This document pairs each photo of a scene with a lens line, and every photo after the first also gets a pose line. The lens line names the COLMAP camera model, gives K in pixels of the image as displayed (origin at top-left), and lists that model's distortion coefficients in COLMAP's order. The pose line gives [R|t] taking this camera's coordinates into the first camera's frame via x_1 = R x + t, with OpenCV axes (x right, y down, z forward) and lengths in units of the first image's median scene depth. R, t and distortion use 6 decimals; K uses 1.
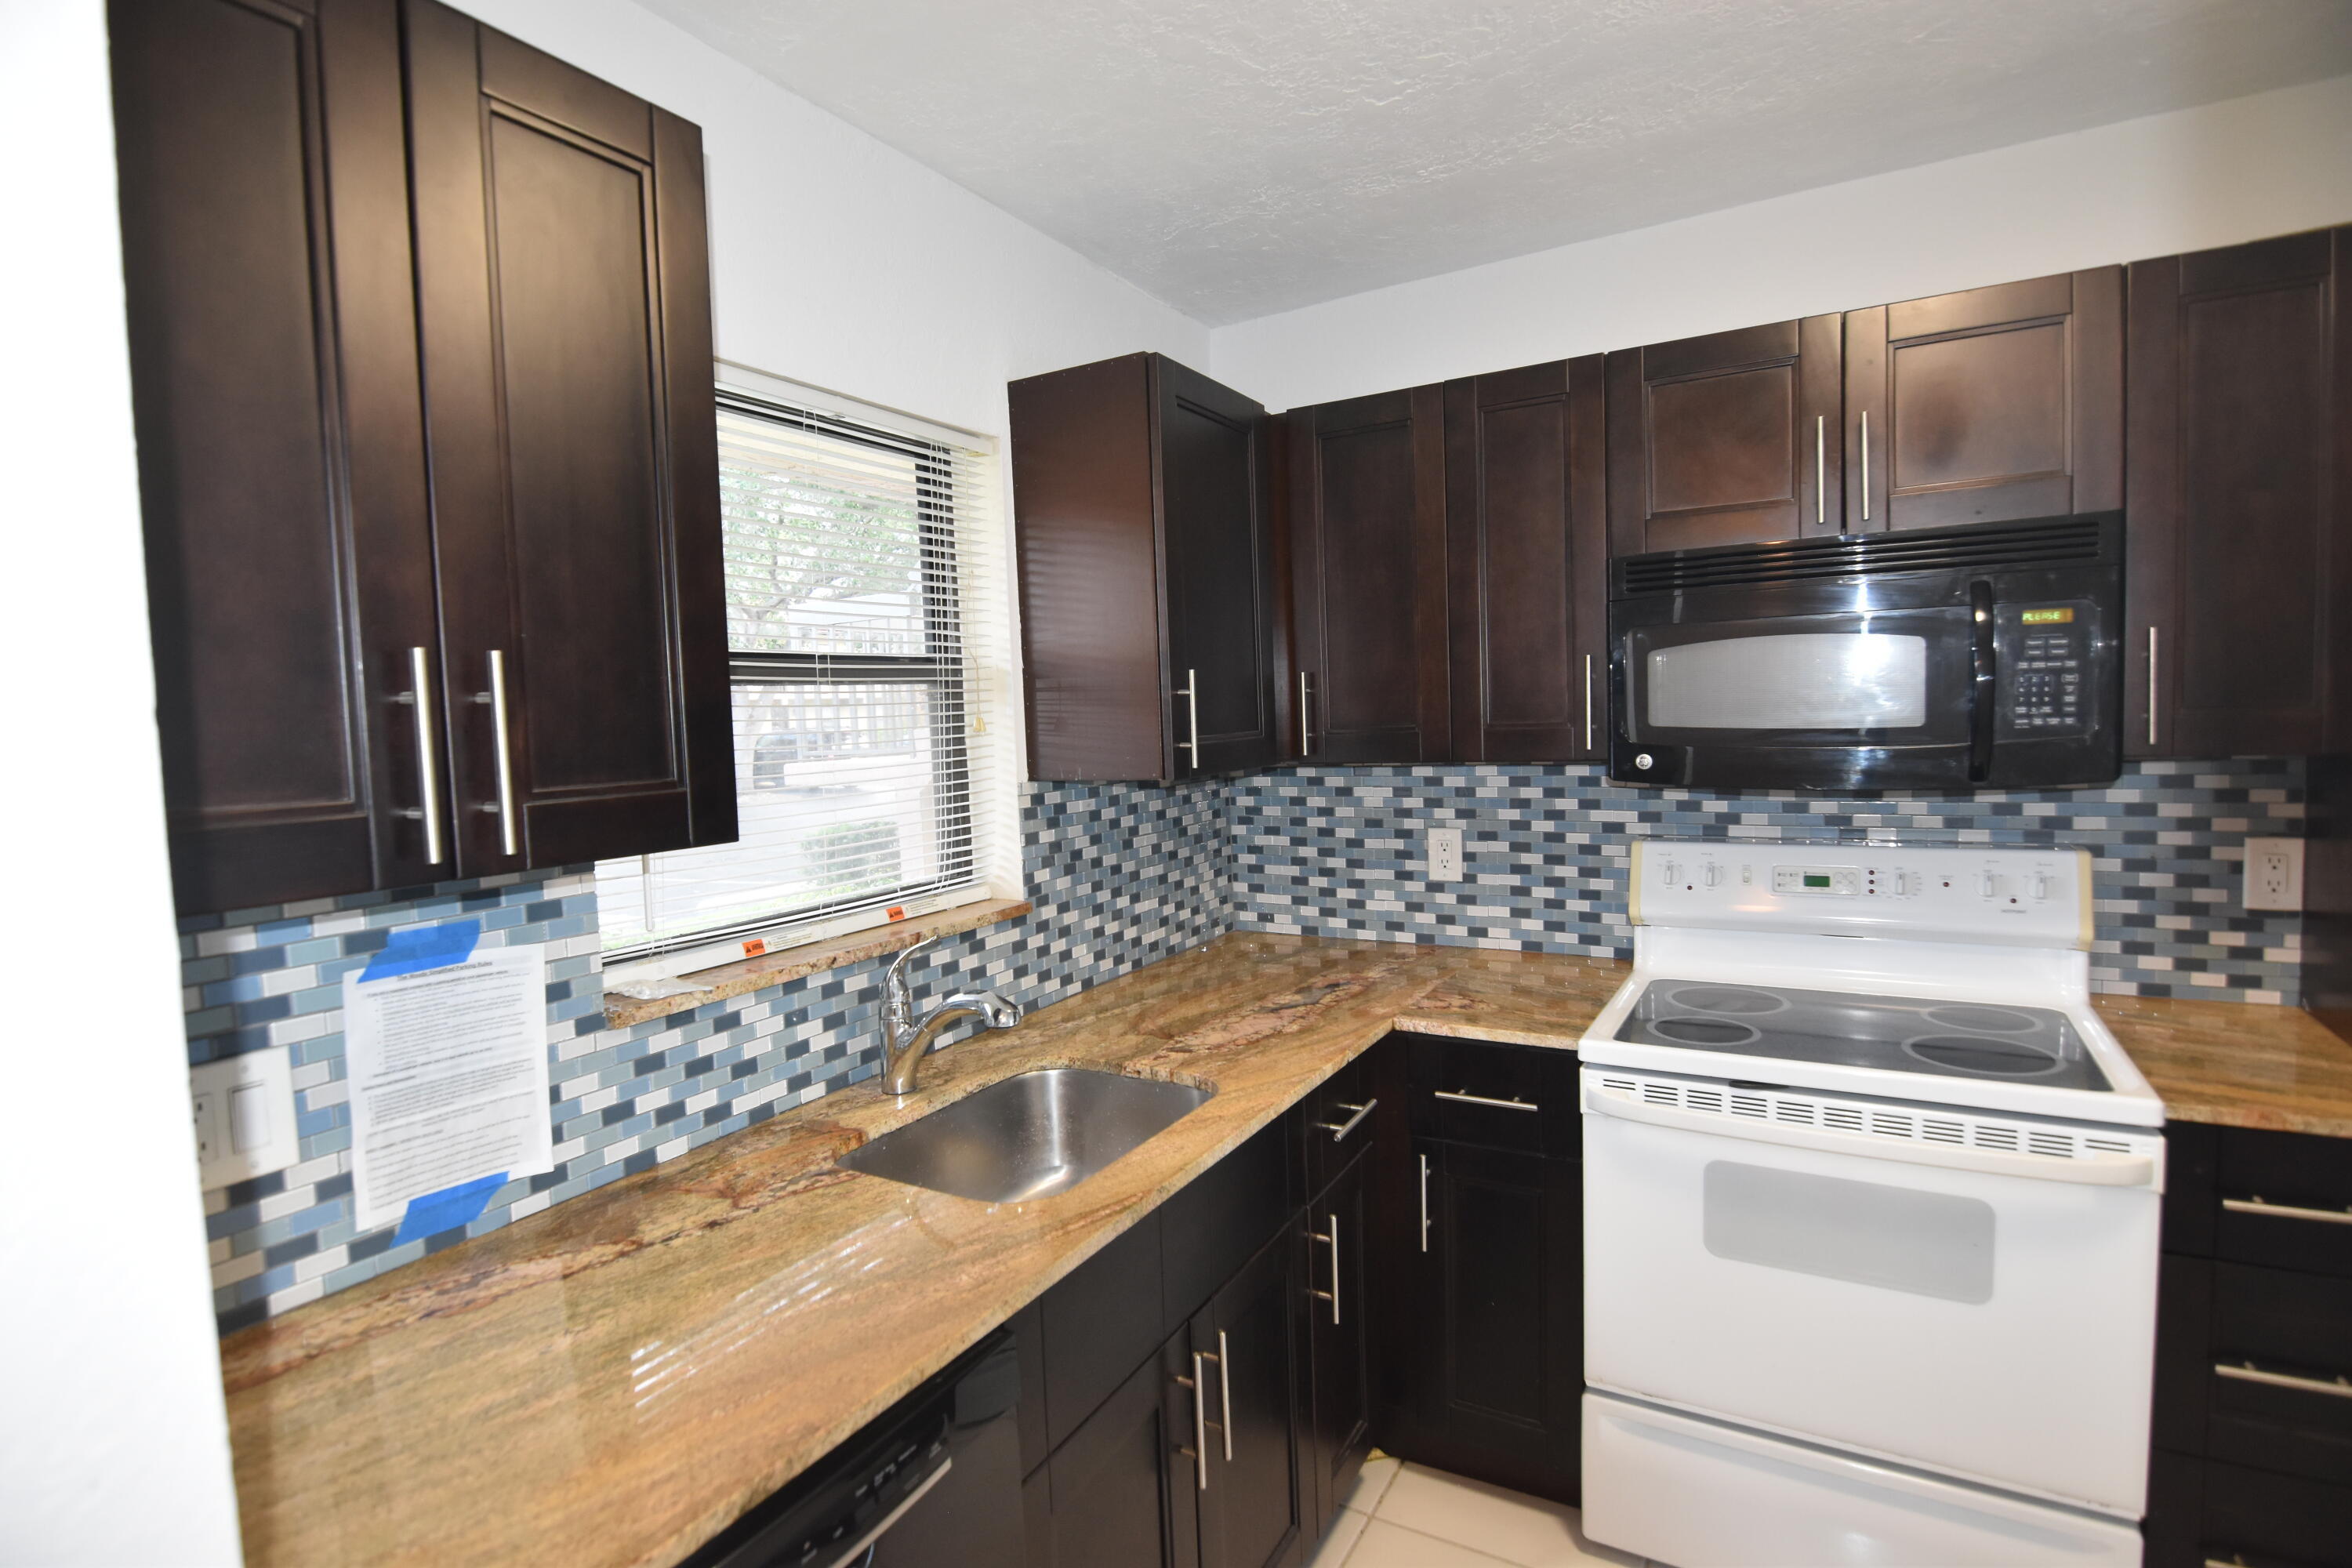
lens RADIAL K [[1151.0, 0, 1176.0], [0, 1151.0, 784.0], [0, 0, 1]] dist [-0.006466, -0.008756]
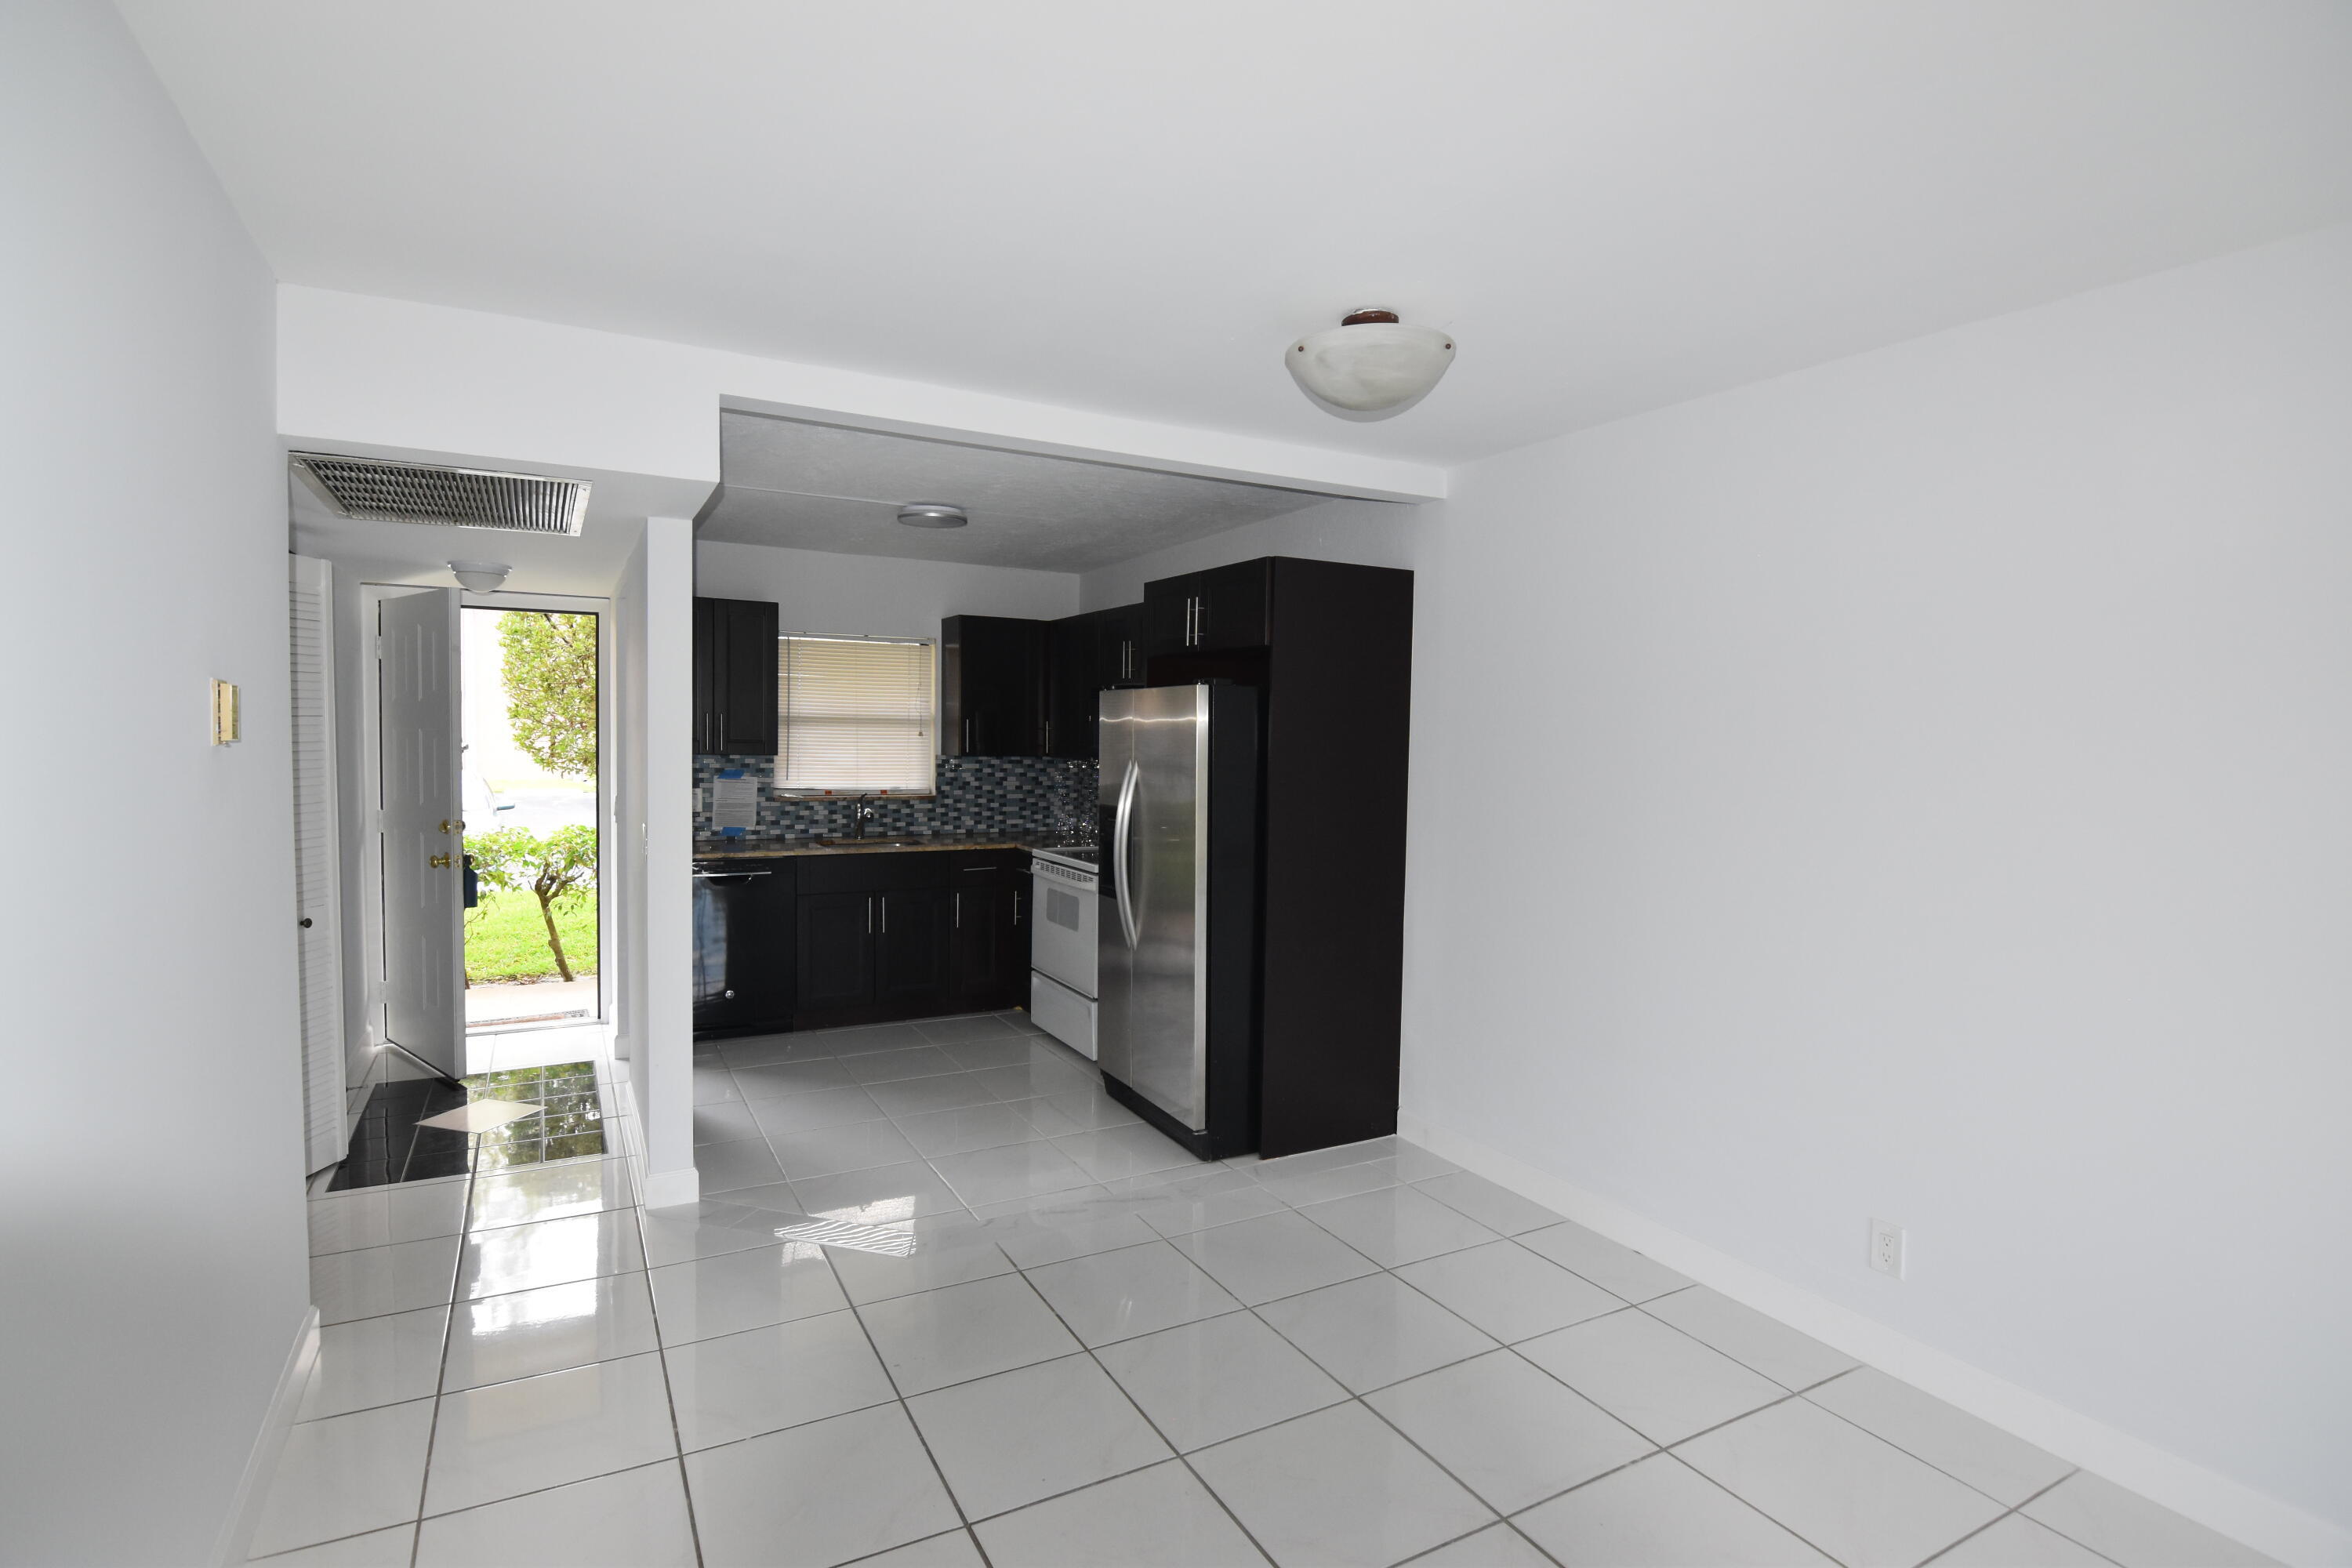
lens RADIAL K [[1151.0, 0, 1176.0], [0, 1151.0, 784.0], [0, 0, 1]] dist [-0.006466, -0.008756]
pose [[0.860047, 0.077709, -0.504262, 1.810160], [-0.083812, 0.996425, 0.010608, -0.008749], [0.503284, 0.033140, 0.863485, -1.178845]]
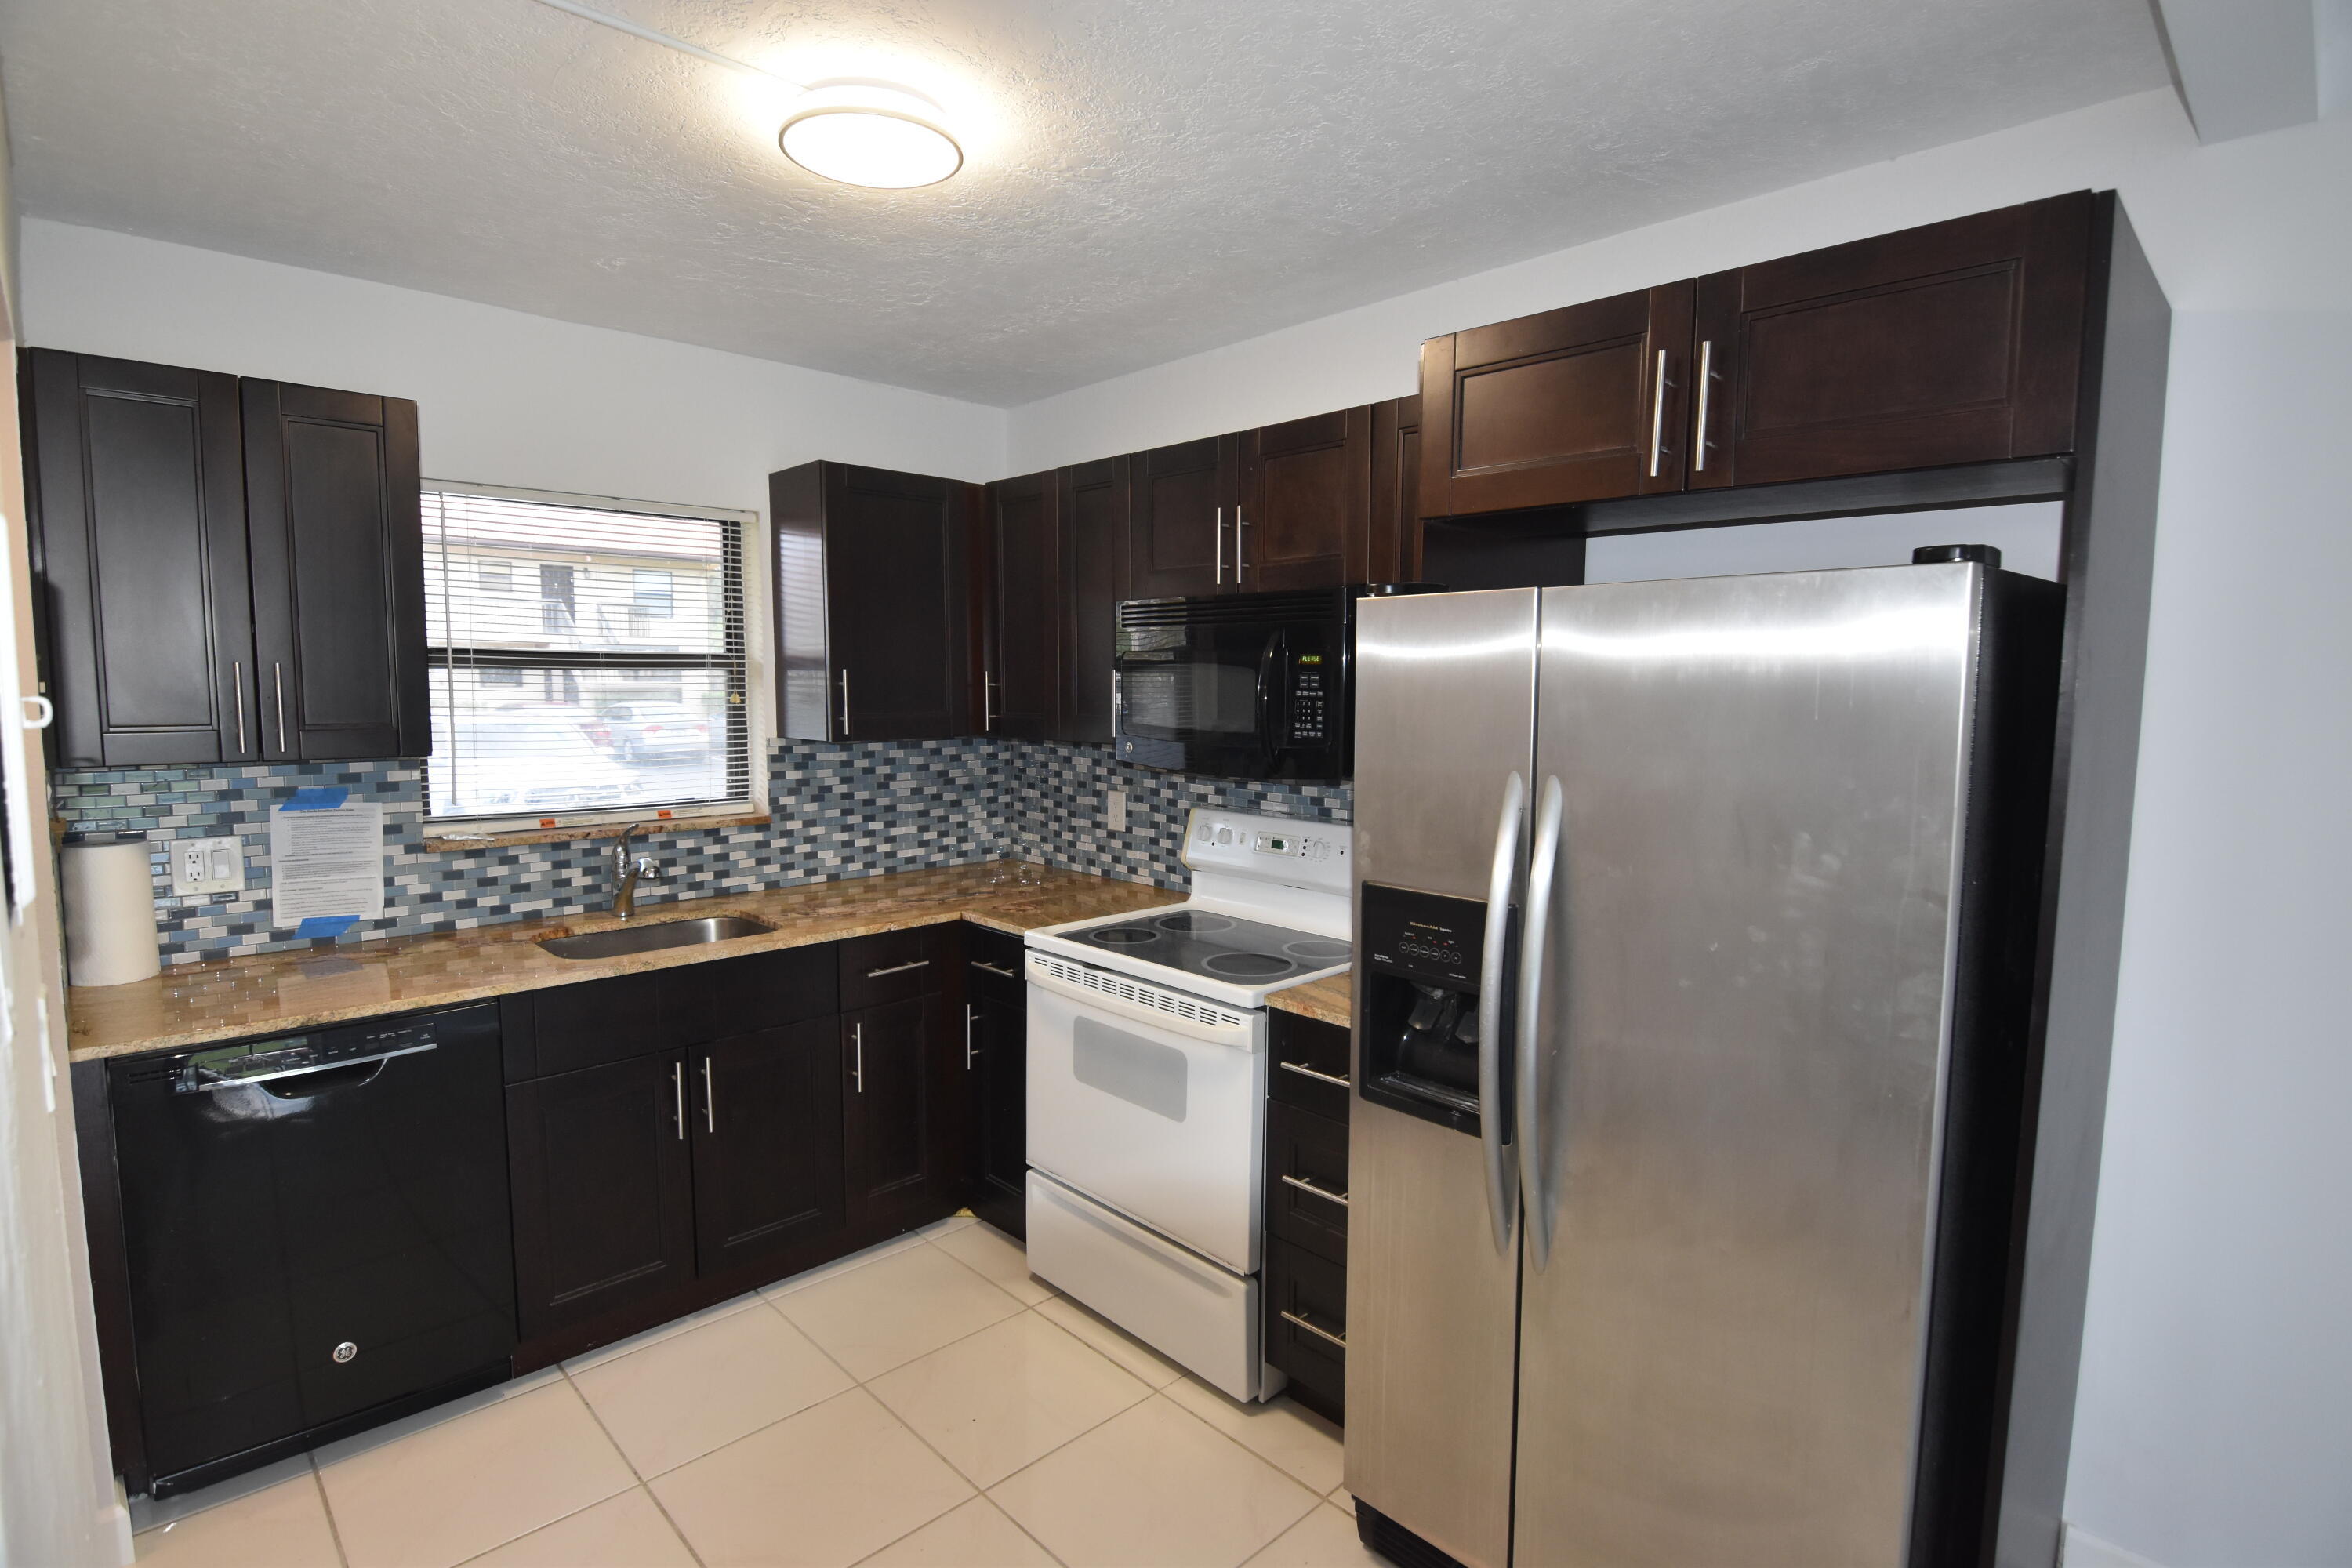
lens RADIAL K [[1151.0, 0, 1176.0], [0, 1151.0, 784.0], [0, 0, 1]] dist [-0.006466, -0.008756]
pose [[0.962182, 0.067237, -0.263981, 0.767232], [-0.059134, 0.997506, 0.038534, -0.029973], [0.265913, -0.021467, 0.963758, -0.317845]]
